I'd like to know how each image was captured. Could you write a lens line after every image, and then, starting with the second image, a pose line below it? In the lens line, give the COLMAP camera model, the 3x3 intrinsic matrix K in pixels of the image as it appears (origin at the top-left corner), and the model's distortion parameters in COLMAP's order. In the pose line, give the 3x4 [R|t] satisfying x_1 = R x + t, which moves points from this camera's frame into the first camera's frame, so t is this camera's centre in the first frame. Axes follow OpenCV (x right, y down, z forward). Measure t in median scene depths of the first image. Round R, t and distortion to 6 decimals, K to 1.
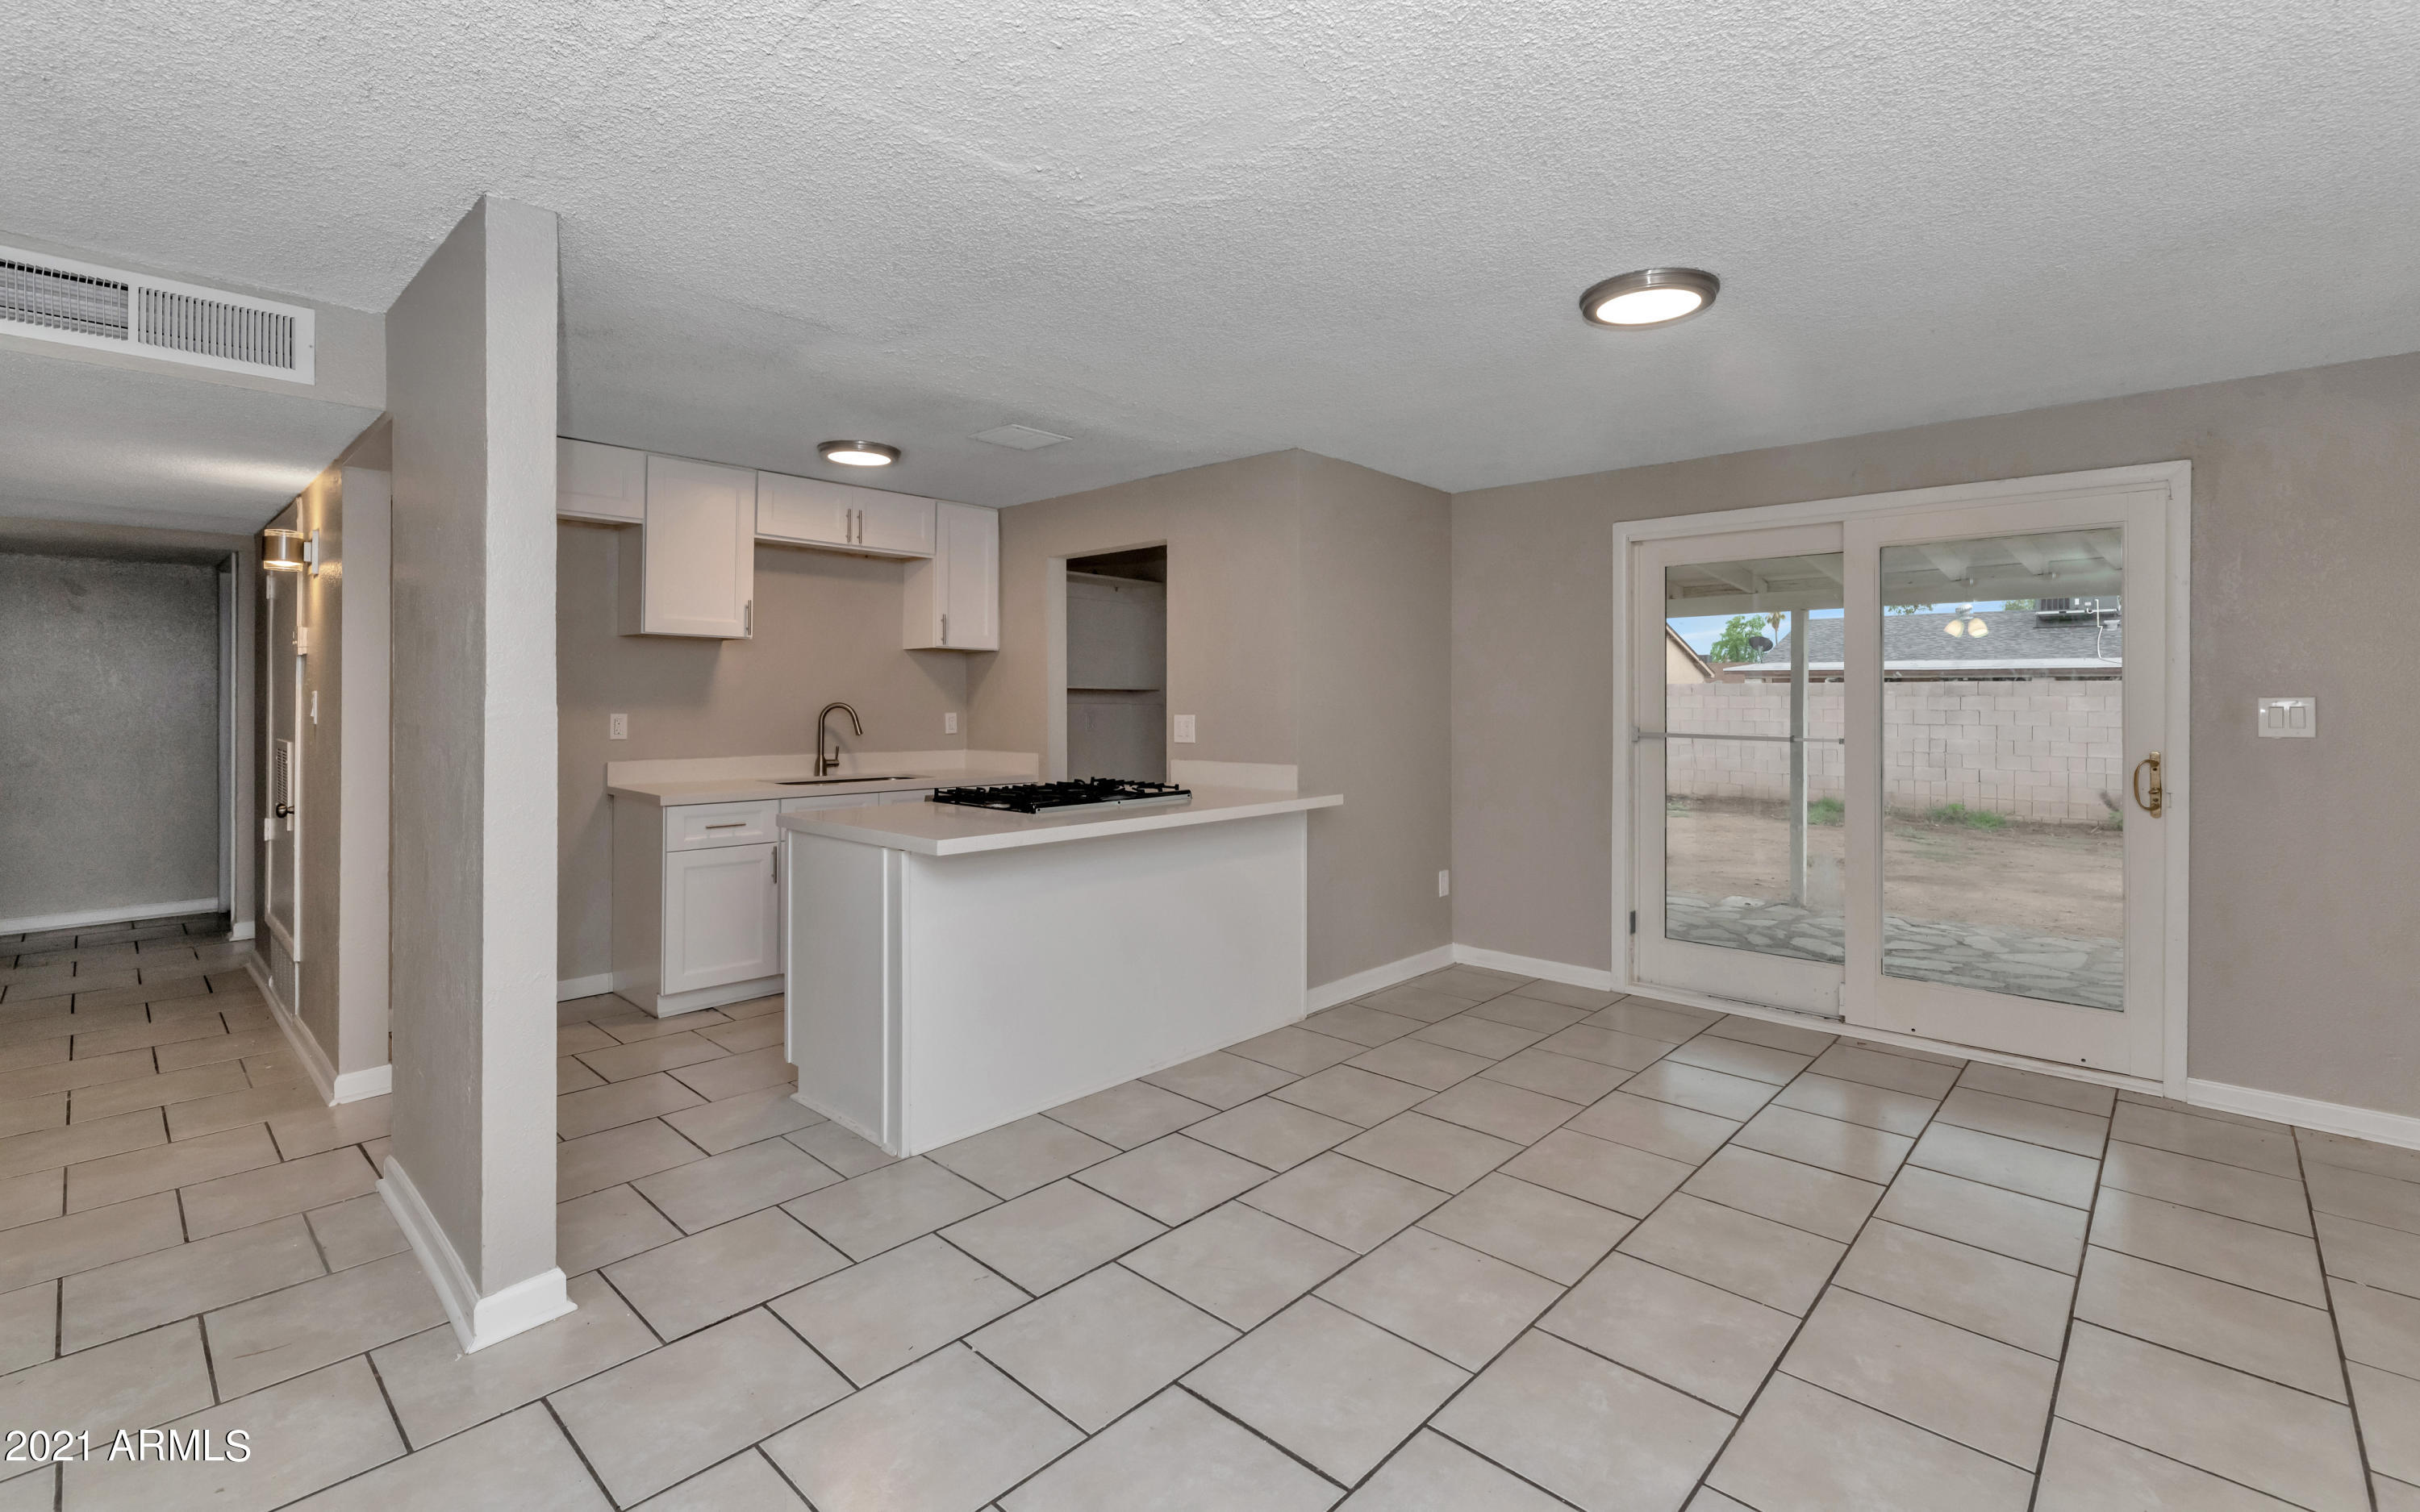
lens RADIAL K [[1043.3, 0, 1225.6], [0, 1043.3, 702.6], [0, 0, 1]] dist [-0.007663, 0.000056]
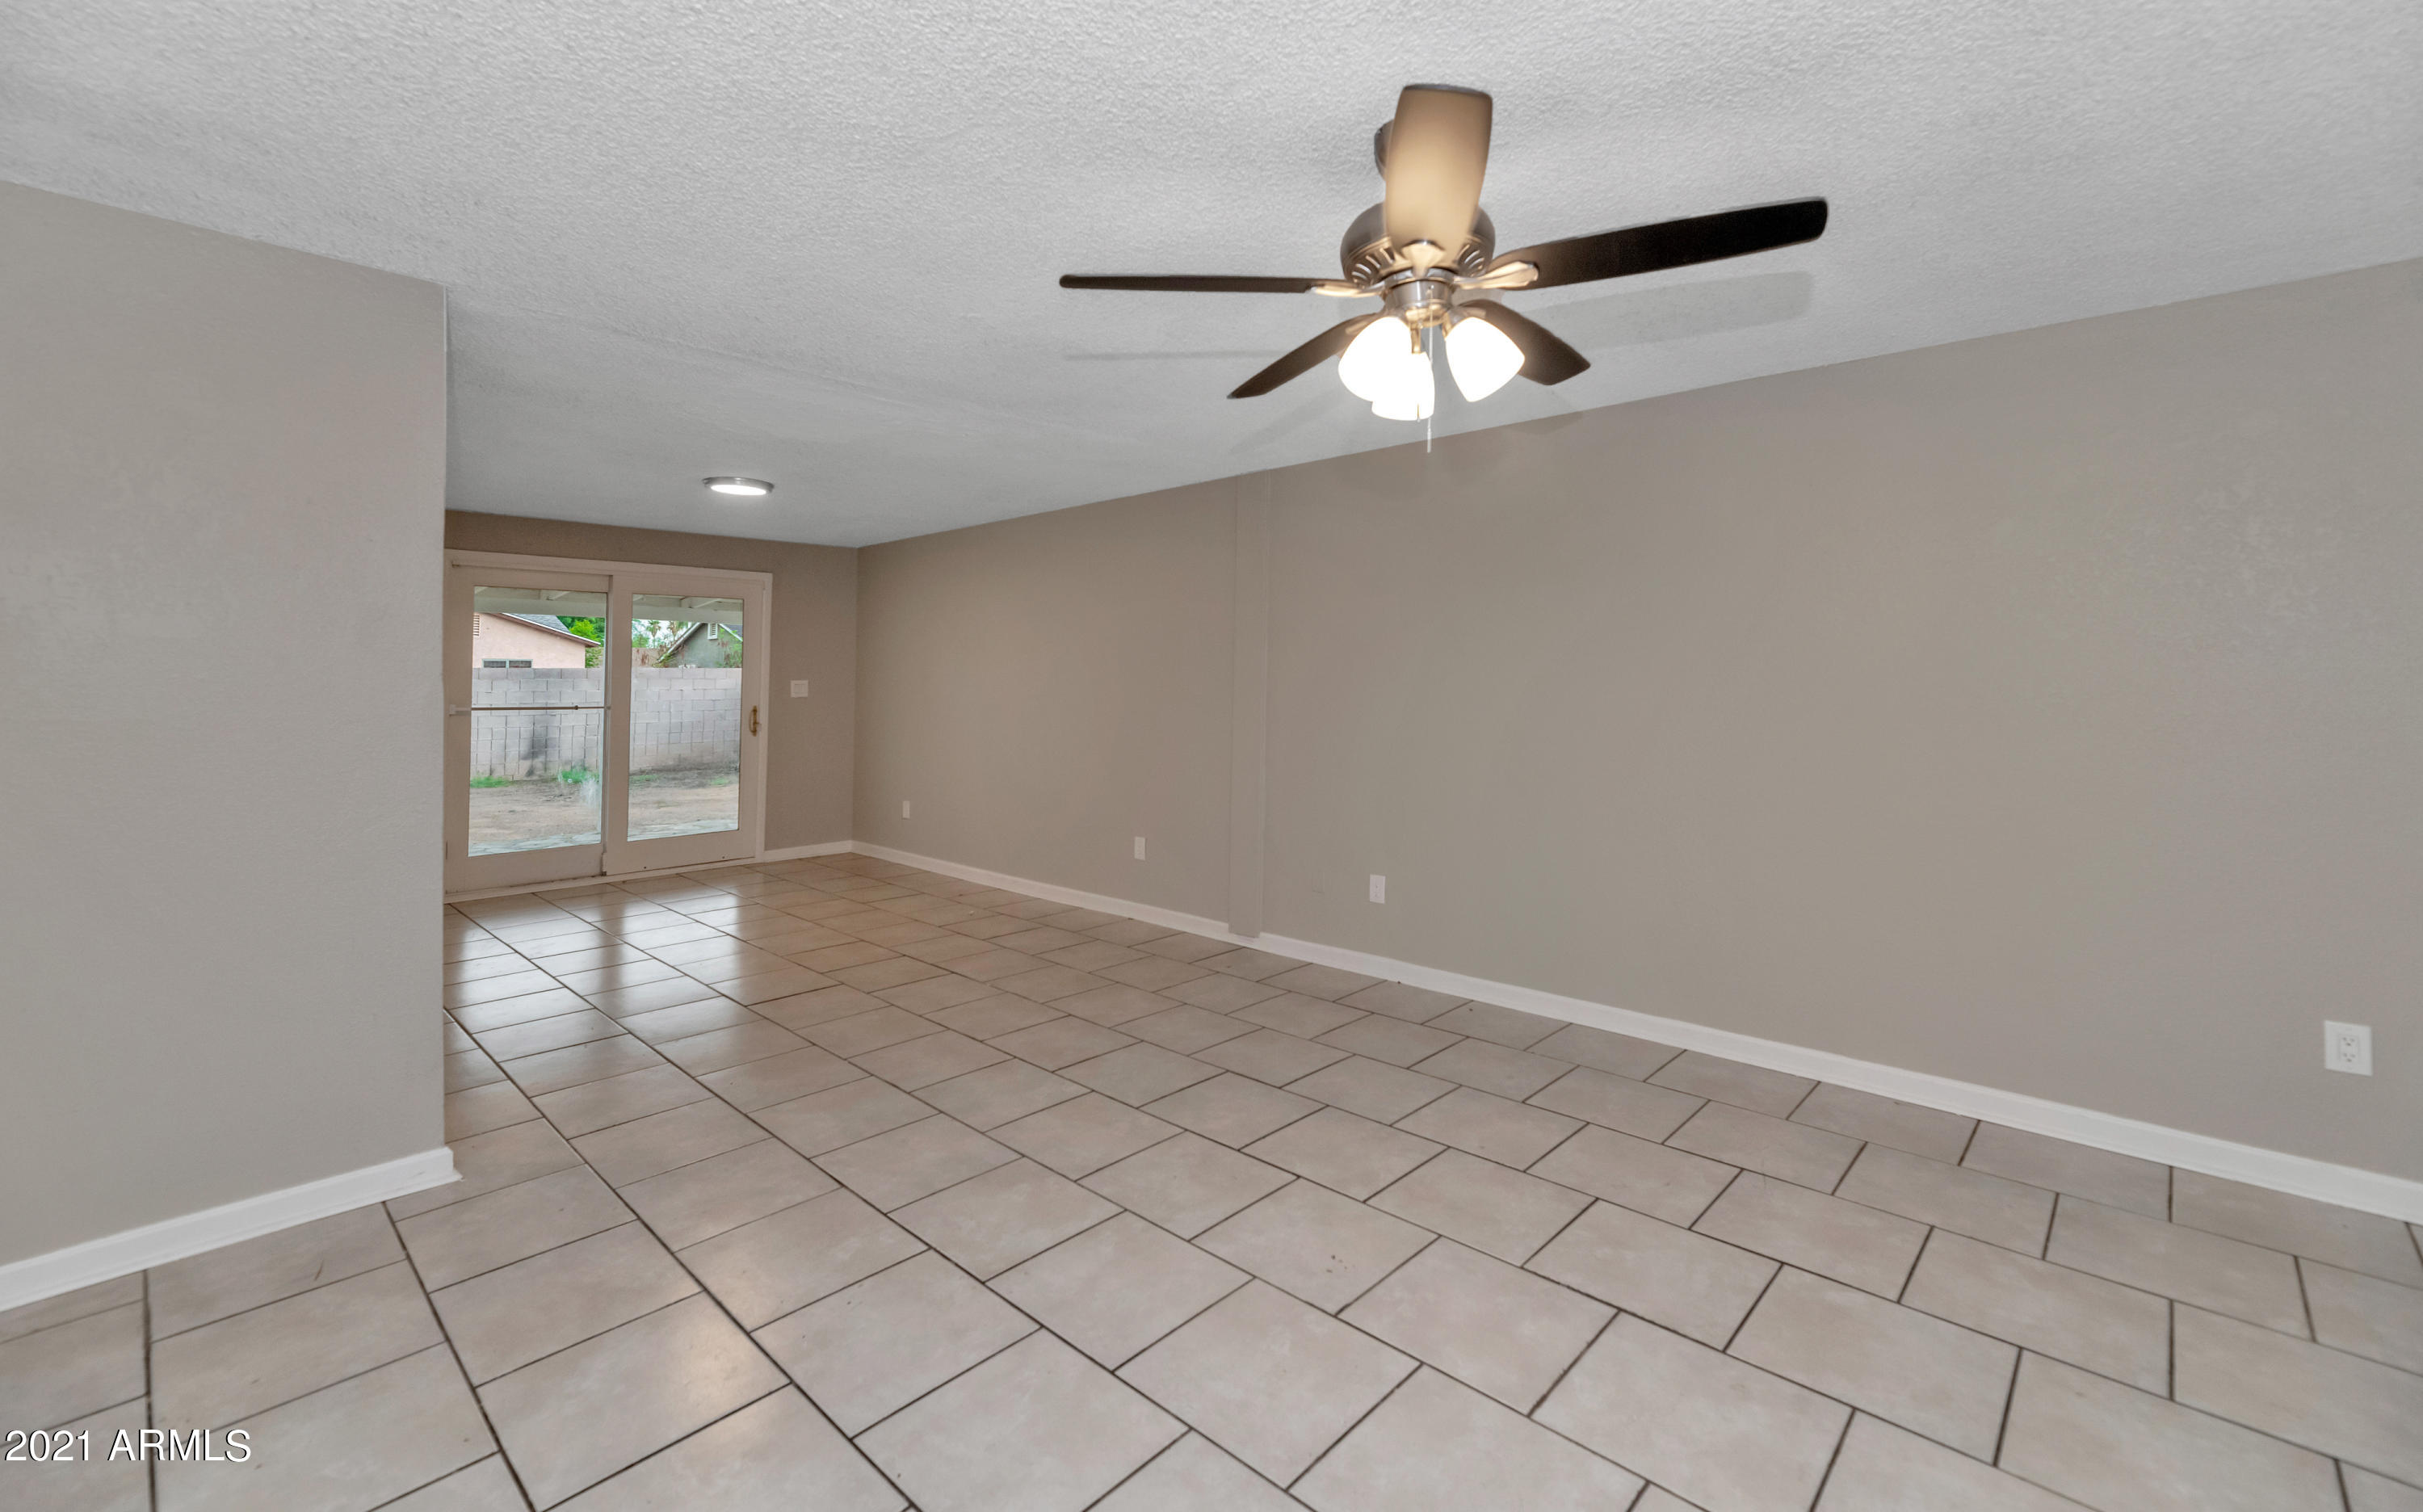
lens RADIAL K [[993.5, 0, 1211.5], [0, 993.5, 737.8], [0, 0, 1]] dist [-0.003304, -0.000007]
pose [[0.006512, -0.057794, 0.998307, -0.846550], [0.006214, 0.998311, 0.057754, 0.001299], [-0.999959, 0.005827, 0.006860, 0.015107]]
